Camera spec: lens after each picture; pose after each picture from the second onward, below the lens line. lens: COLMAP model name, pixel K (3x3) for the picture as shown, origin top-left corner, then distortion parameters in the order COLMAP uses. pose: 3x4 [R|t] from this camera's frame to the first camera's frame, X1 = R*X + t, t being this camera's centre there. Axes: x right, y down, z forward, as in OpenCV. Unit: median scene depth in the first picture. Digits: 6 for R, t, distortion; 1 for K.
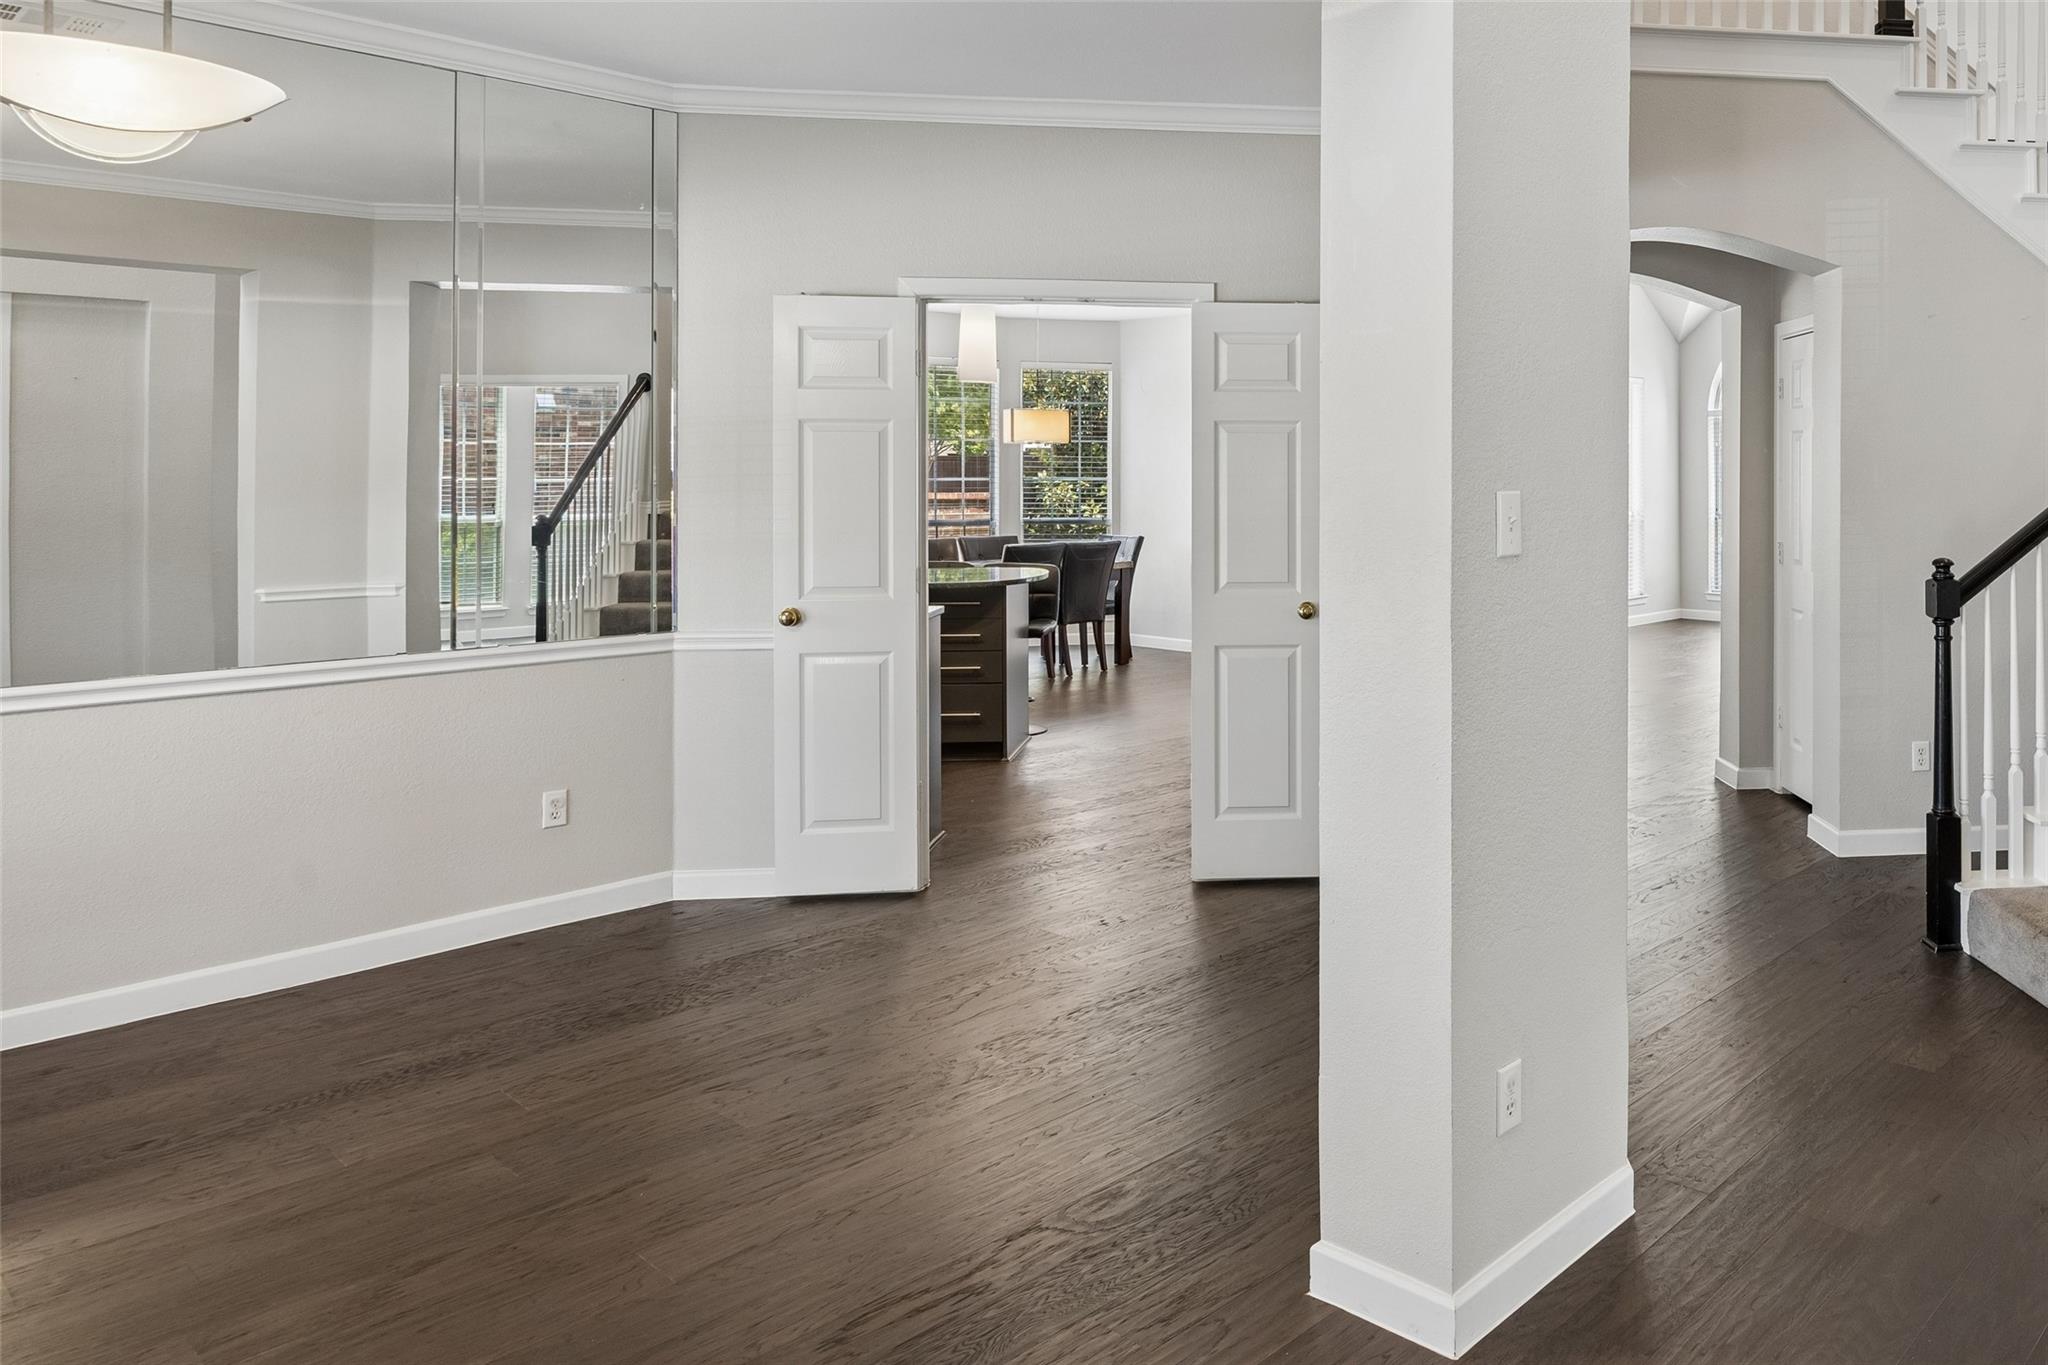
lens RADIAL K [[1005.9, 0, 923.3], [0, 1005.9, 682.0], [0, 0, 1]] dist [0.001227, 0.000177]
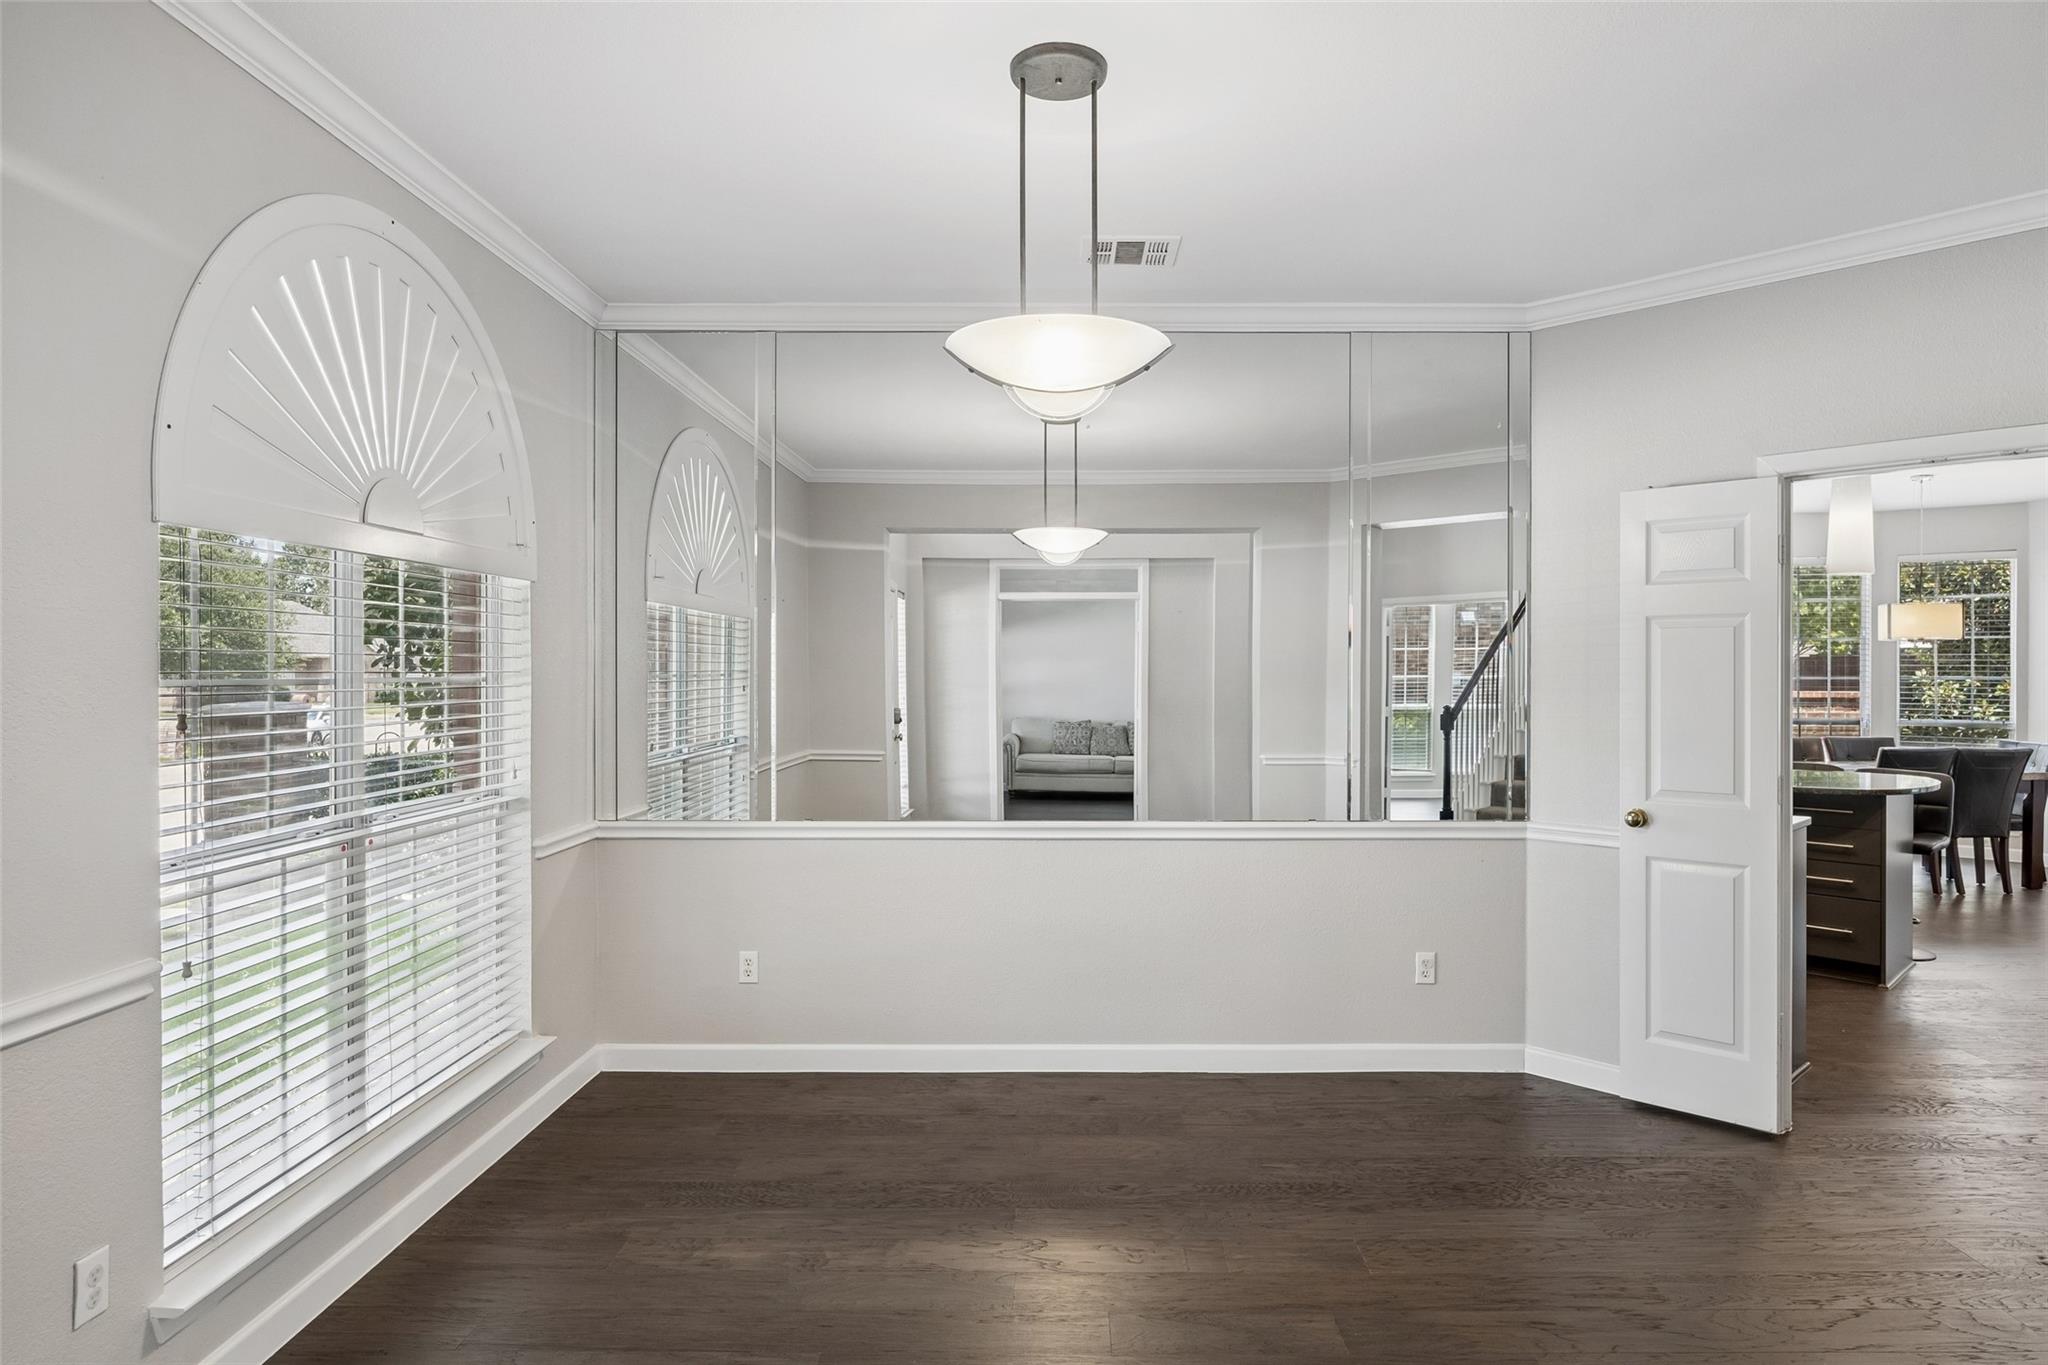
lens RADIAL K [[1806.8, 0, 1024.0], [0, 1806.8, 682.5], [0, 0, 1]] dist [-0.022050, -0.003901]
pose [[0.918999, 0.001522, -0.394258, 0.008683], [-0.079665, 0.980082, -0.181912, 0.167844], [0.386128, 0.198586, 0.900816, -0.803533]]
